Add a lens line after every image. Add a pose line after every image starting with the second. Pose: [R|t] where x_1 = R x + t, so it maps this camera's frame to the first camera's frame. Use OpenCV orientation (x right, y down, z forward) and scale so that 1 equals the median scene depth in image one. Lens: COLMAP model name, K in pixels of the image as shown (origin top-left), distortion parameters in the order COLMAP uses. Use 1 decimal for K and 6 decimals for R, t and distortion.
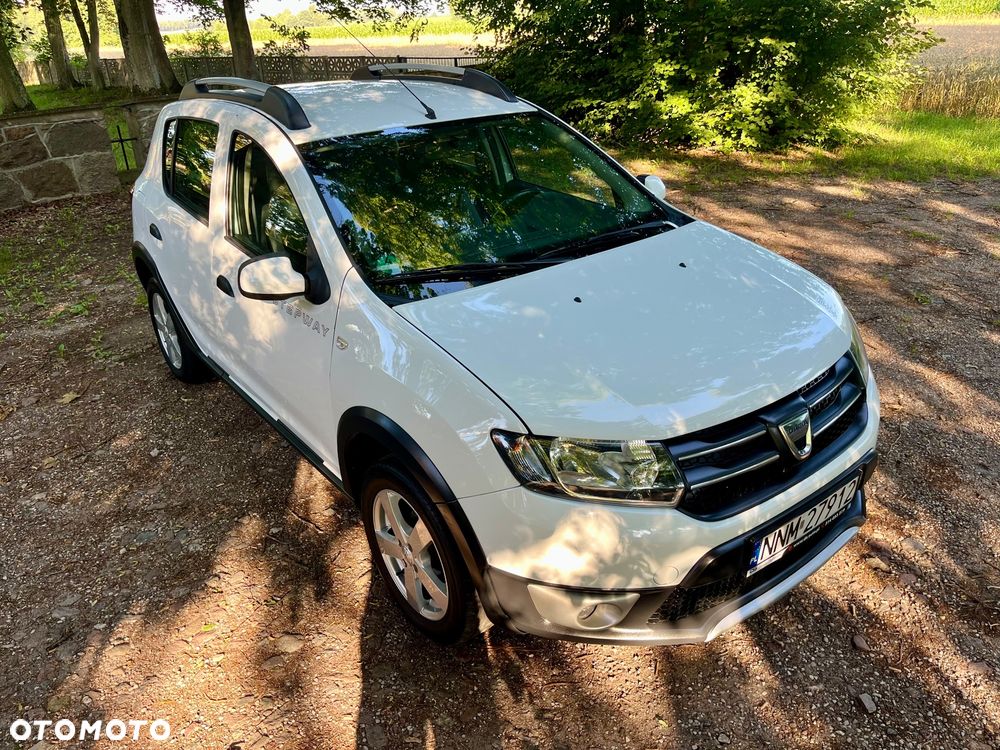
lens RADIAL K [[759.4, 0, 497.9], [0, 759.4, 380.6], [0, 0, 1]] dist [0.082037, -0.126761]
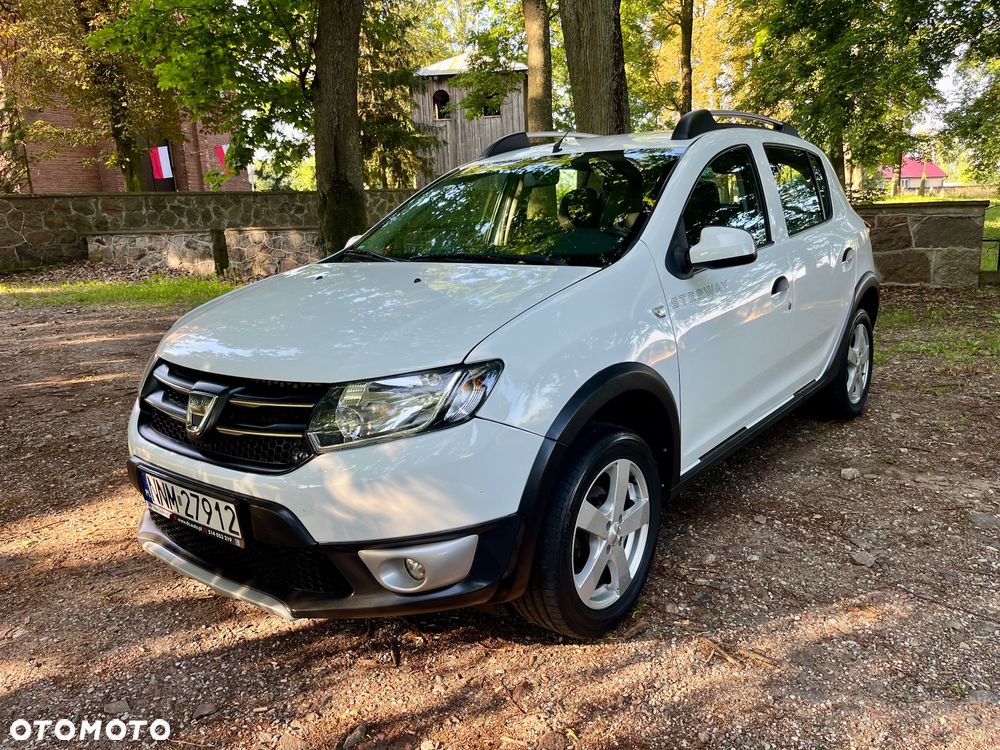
lens RADIAL K [[759.4, 0, 497.9], [0, 759.4, 380.6], [0, 0, 1]] dist [0.082037, -0.126761]
pose [[0.226794, 0.245265, -0.942555, 1.143783], [-0.383238, 0.912174, 0.145146, -0.210159], [0.895373, 0.328305, 0.300870, 0.841680]]
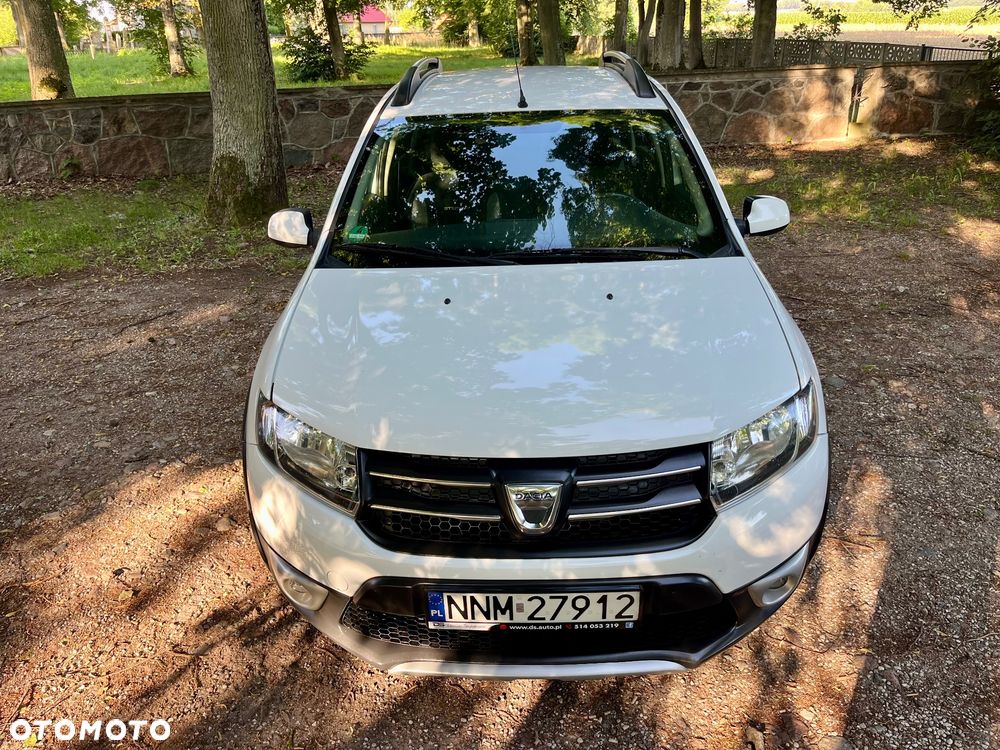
lens RADIAL K [[759.4, 0, 497.9], [0, 759.4, 380.6], [0, 0, 1]] dist [0.082037, -0.126761]
pose [[0.778075, 0.282831, -0.560897, 0.649332], [-0.271262, 0.956641, 0.106090, -0.116096], [0.566583, 0.069604, 0.821060, 0.218234]]
